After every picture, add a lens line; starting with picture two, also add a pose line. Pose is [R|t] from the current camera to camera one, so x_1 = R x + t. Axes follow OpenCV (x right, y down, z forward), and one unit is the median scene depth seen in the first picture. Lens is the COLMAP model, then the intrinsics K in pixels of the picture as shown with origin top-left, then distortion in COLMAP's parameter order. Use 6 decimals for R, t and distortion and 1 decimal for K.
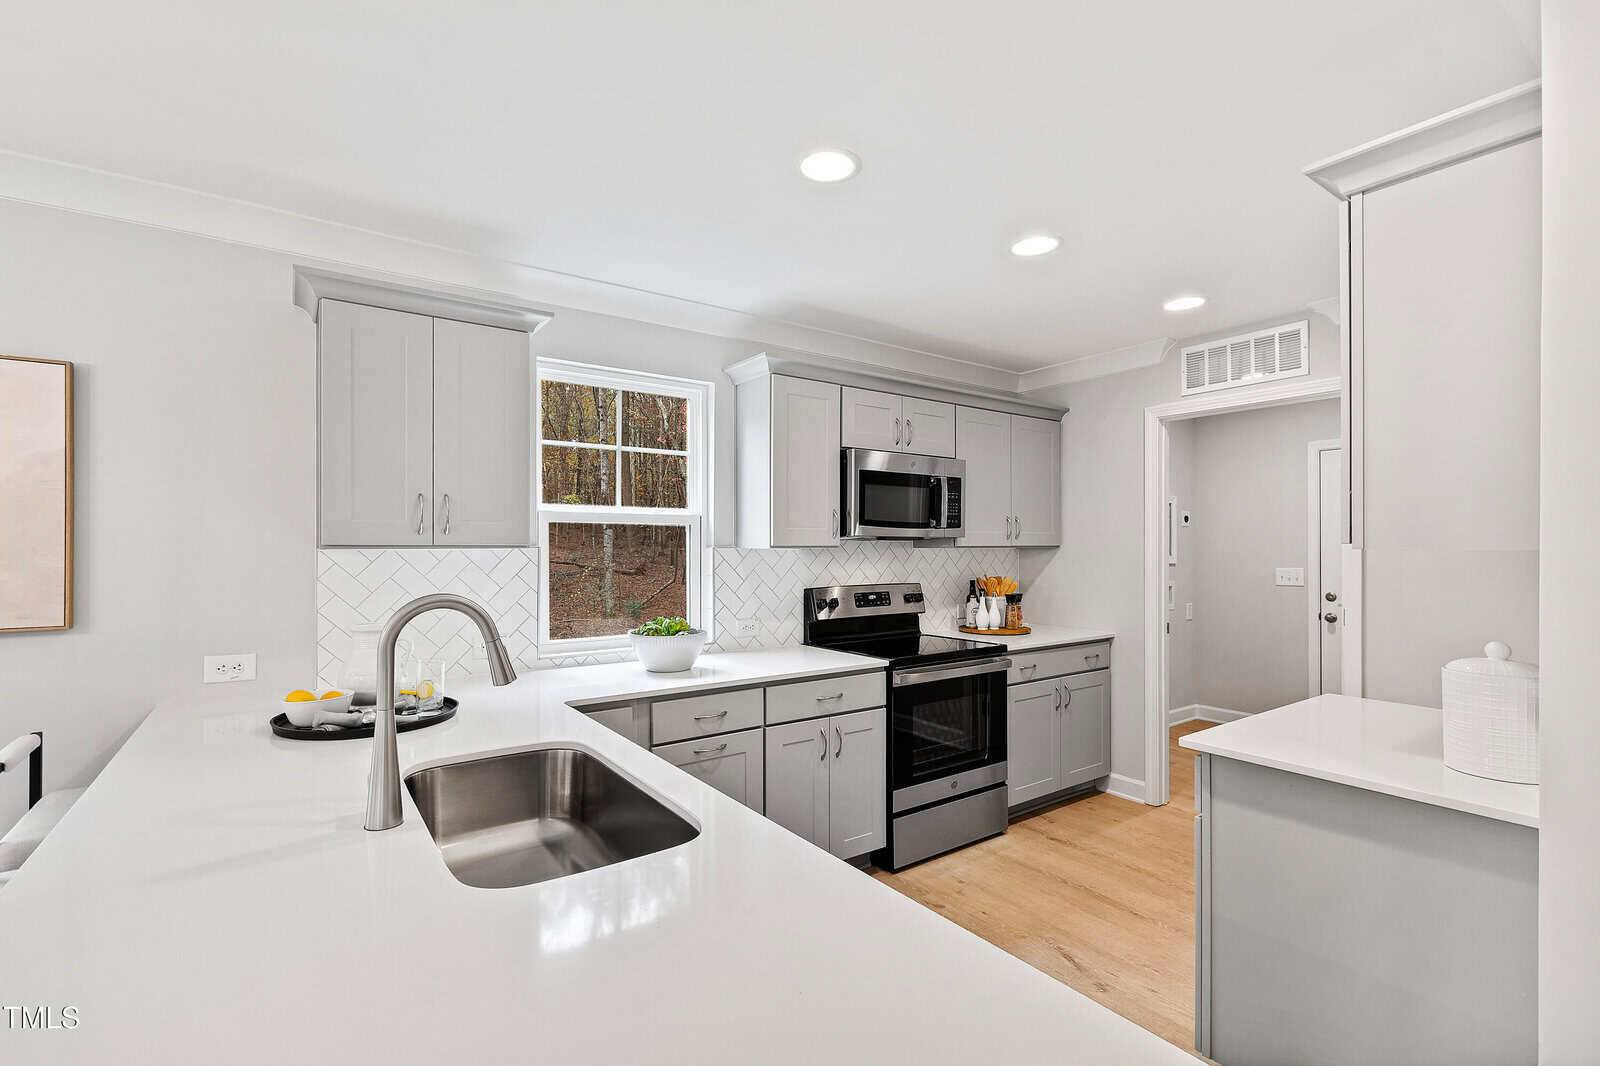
lens RADIAL K [[732.0, 0, 794.7], [0, 732.0, 543.6], [0, 0, 1]] dist [0.005334, 0.000011]
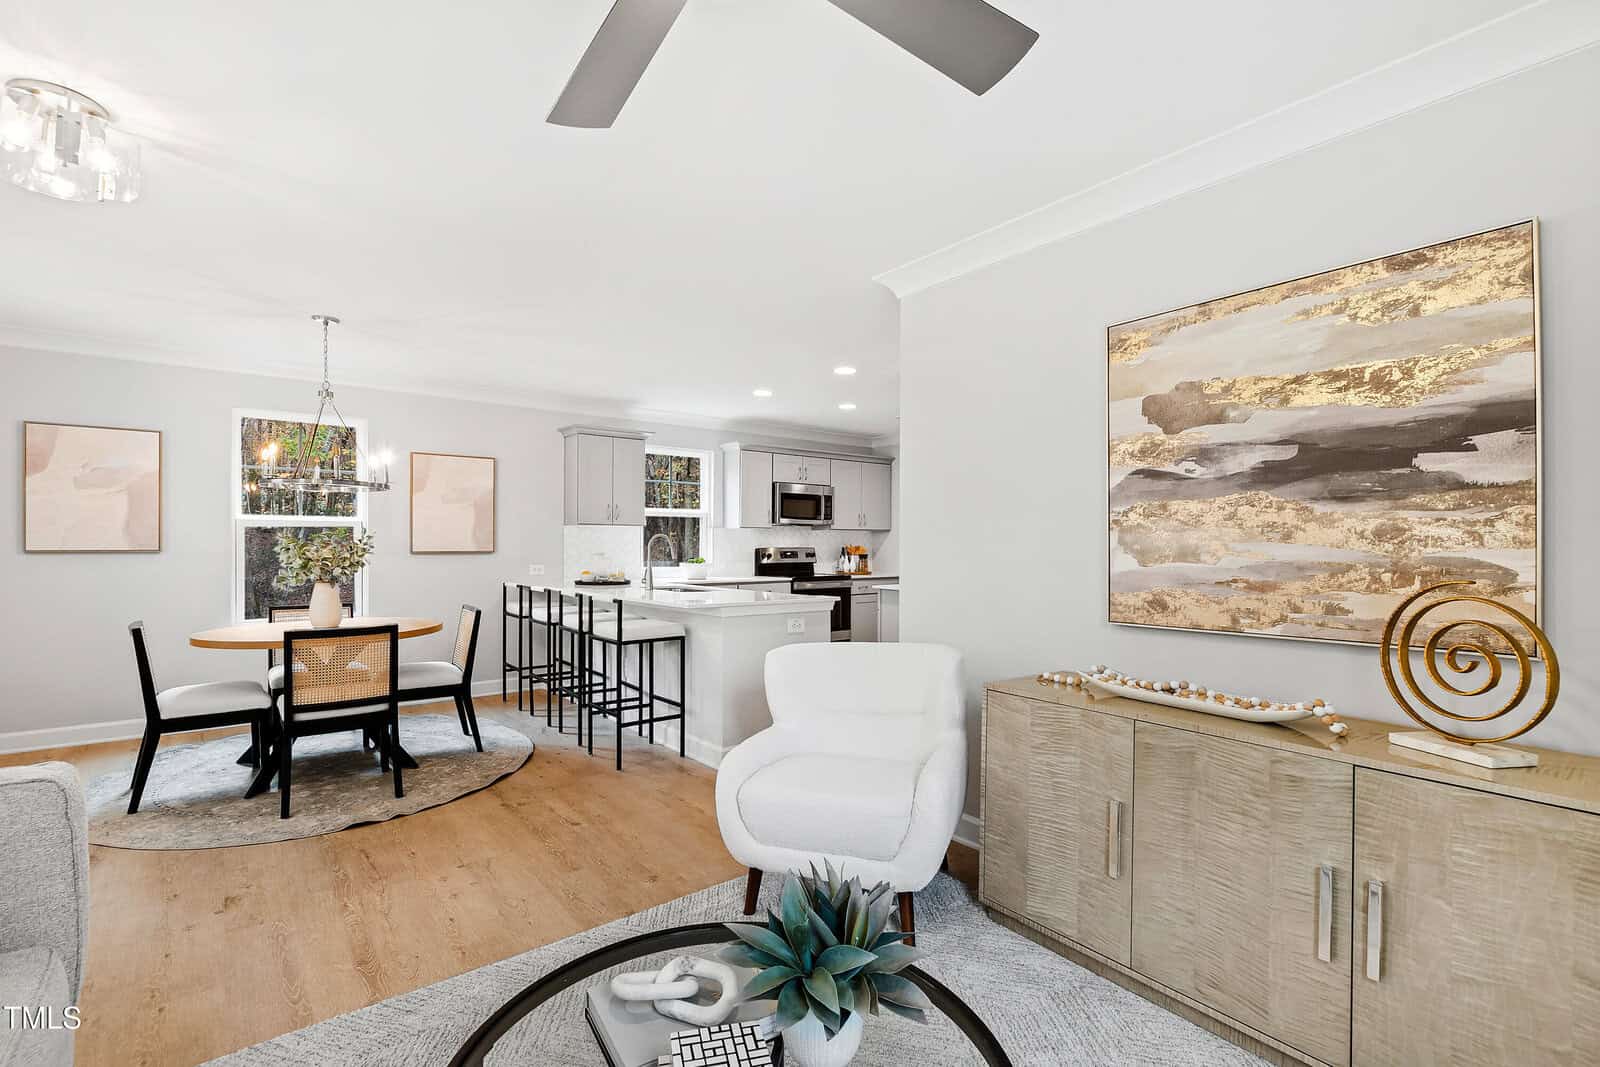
lens RADIAL K [[732.0, 0, 794.7], [0, 732.0, 544.1], [0, 0, 1]] dist [0.005334, 0.000011]
pose [[0.998242, 0.004093, 0.059137, 0.001662], [-0.004480, 0.999969, 0.006423, 0.035422], [-0.059108, -0.006677, 0.998229, -1.083998]]
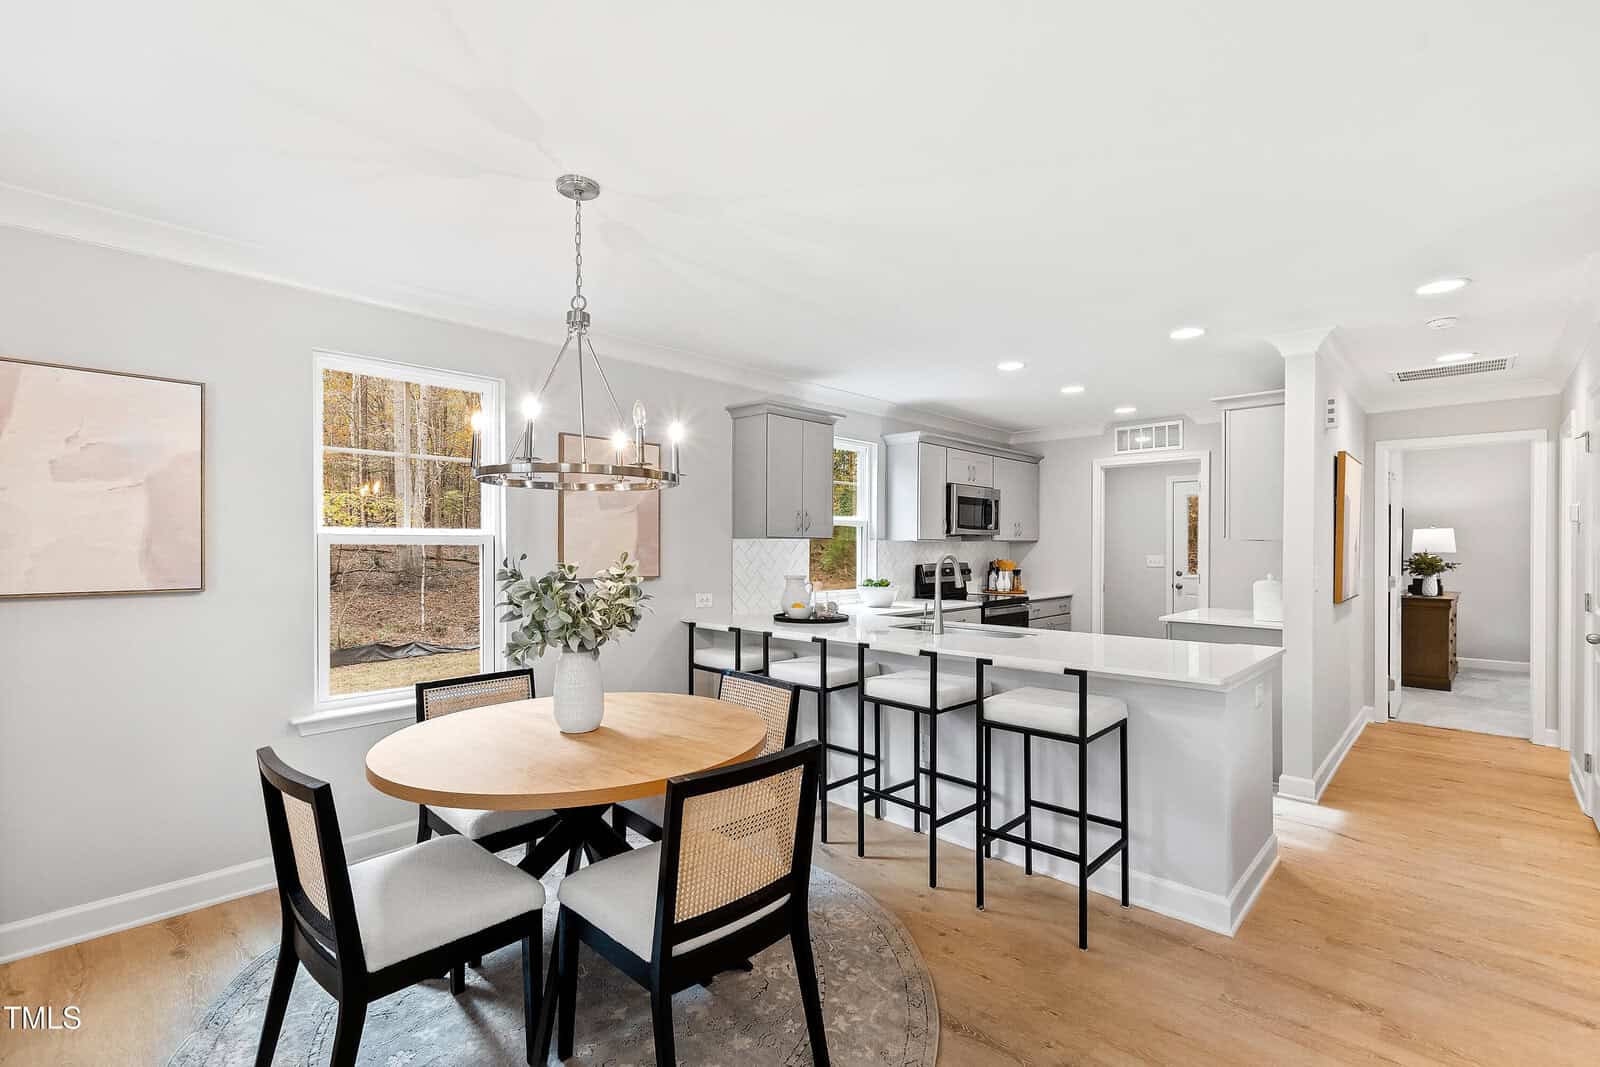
lens RADIAL K [[725.5, 0, 799.8], [0, 725.5, 545.8], [0, 0, 1]] dist [0.003775, -0.000025]
pose [[0.981017, 0.002614, 0.193905, -0.572881], [-0.003551, 0.999984, 0.004486, 0.011031], [-0.193890, -0.005089, 0.981010, -0.583689]]
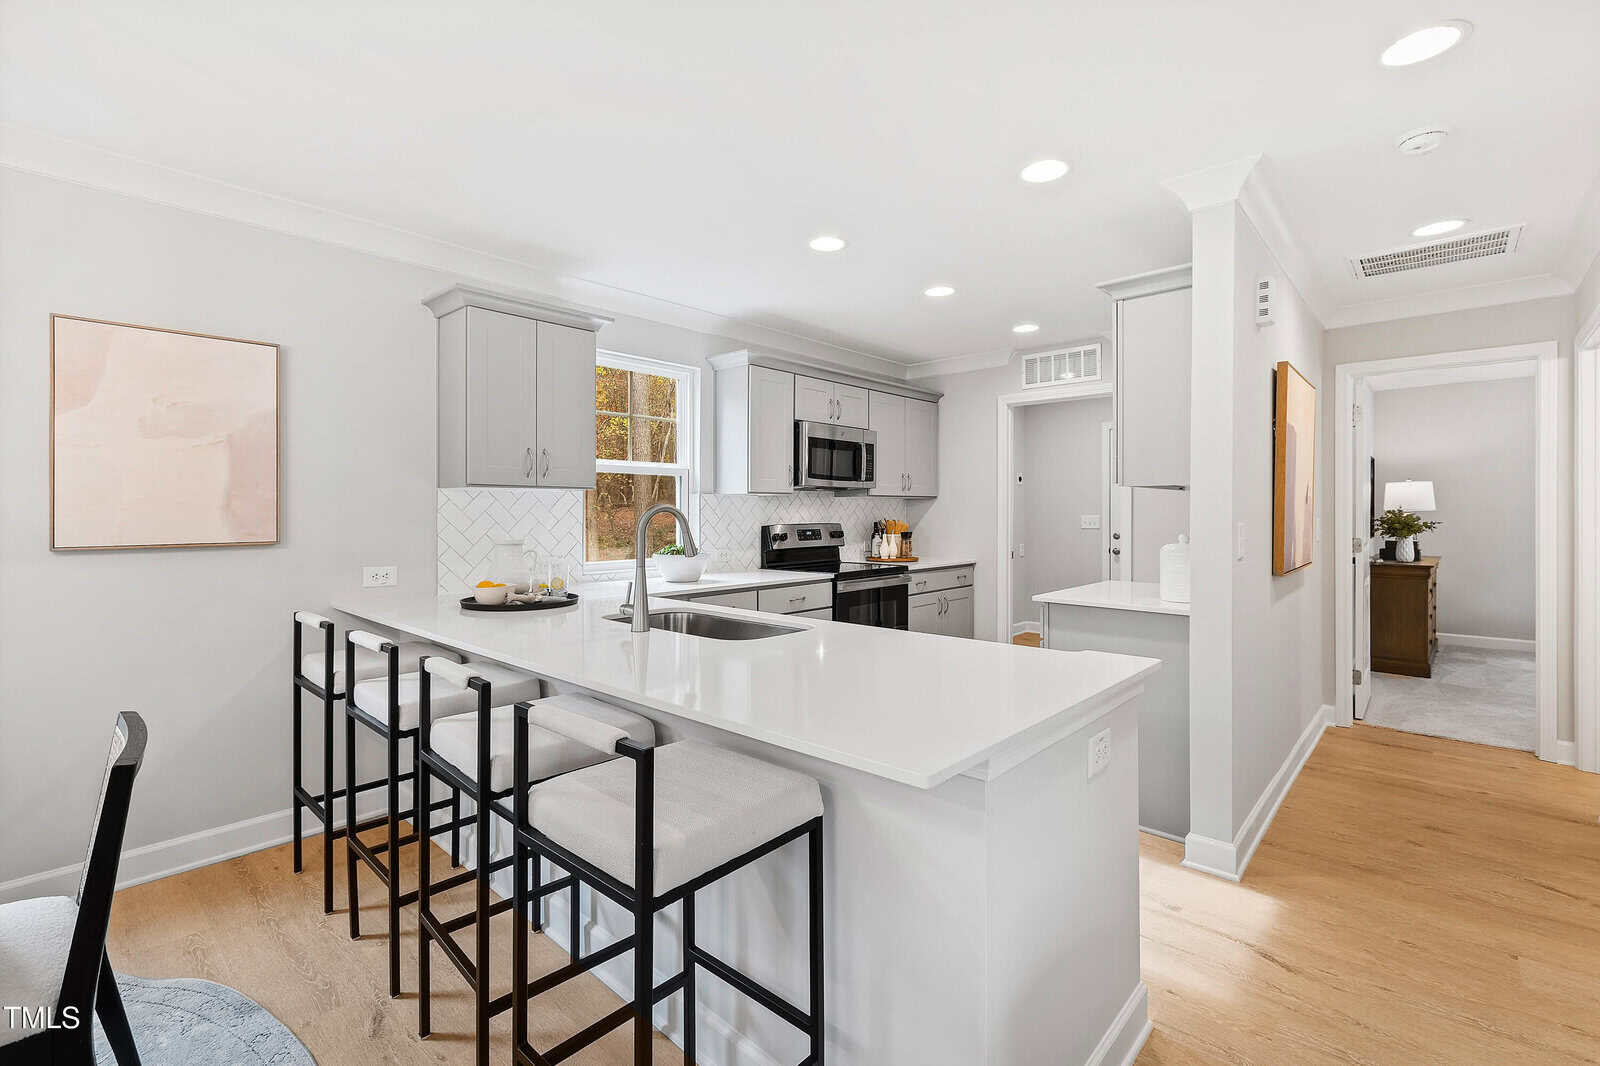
lens RADIAL K [[723.7, 0, 806.3], [0, 723.7, 510.3], [0, 0, 1]] dist [0.004623, 0.000410]
pose [[0.976162, -0.000201, 0.217044, -0.191568], [-0.000579, 0.999994, 0.003526, 0.028542], [-0.217043, -0.003568, 0.976156, -0.288026]]
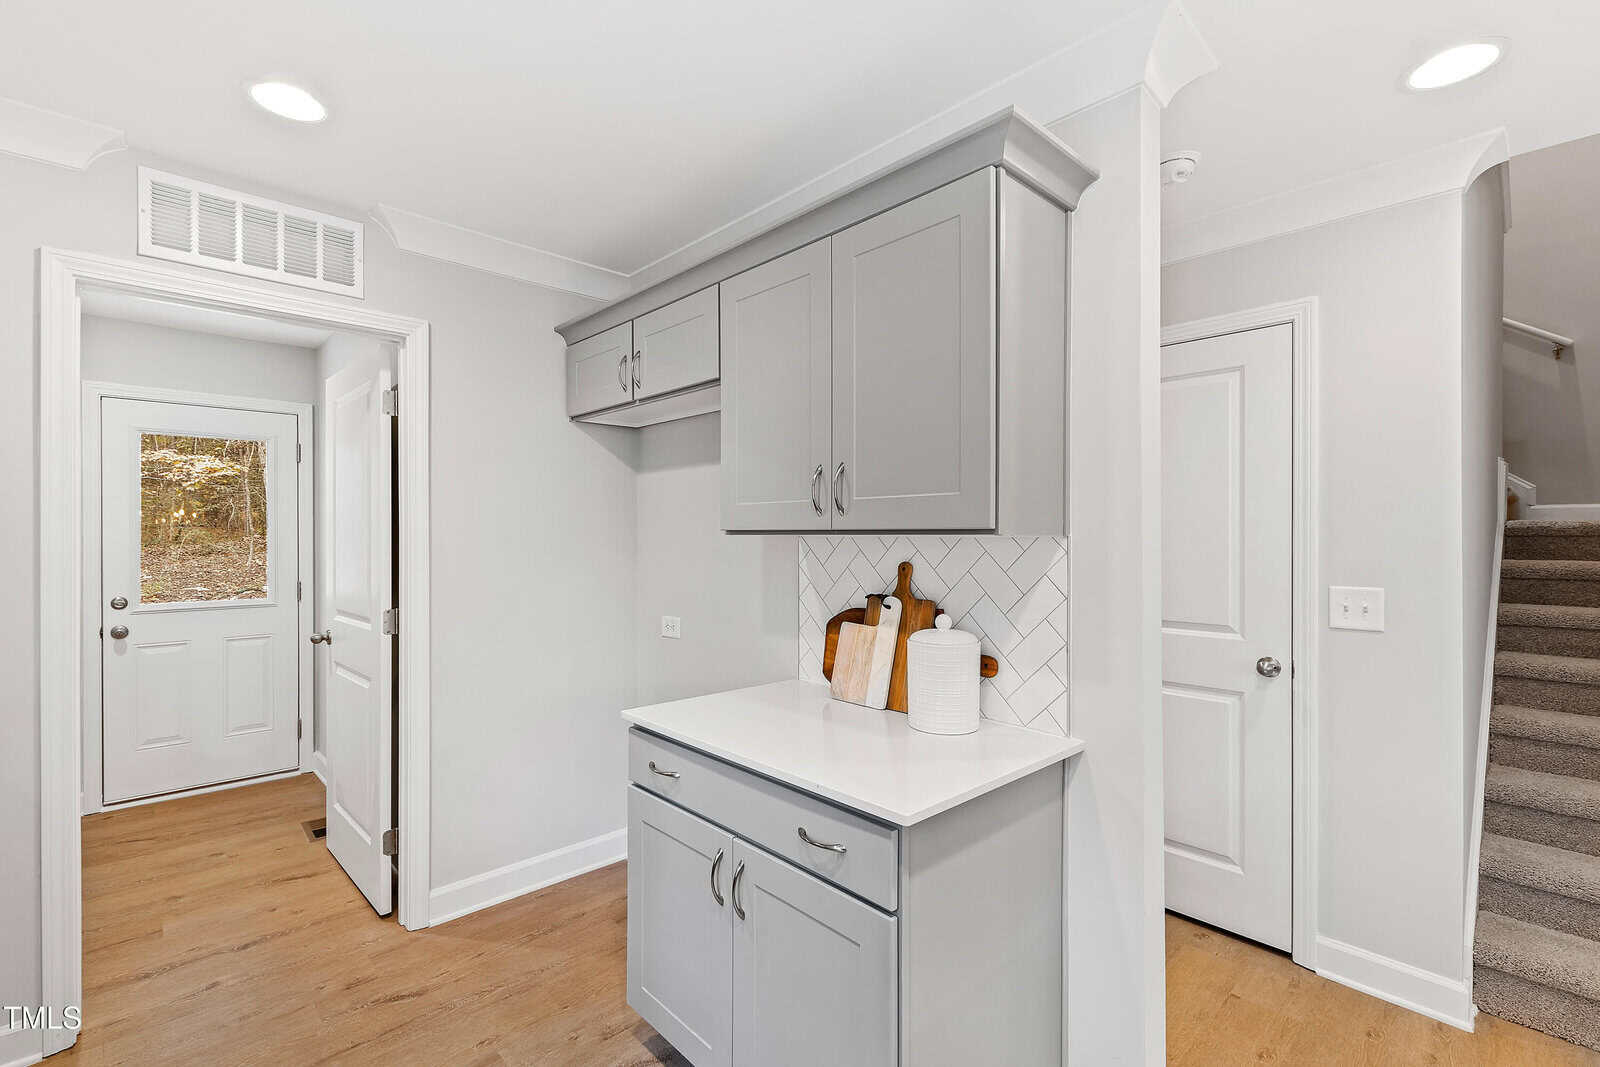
lens RADIAL K [[696.0, 0, 794.0], [0, 696.0, 530.5], [0, 0, 1]] dist [-0.002438, -0.000454]
pose [[-0.131952, 0.003965, 0.991248, -0.040947], [-0.007017, 0.999963, -0.004934, 0.000760], [-0.991231, -0.007607, -0.131919, 0.621080]]
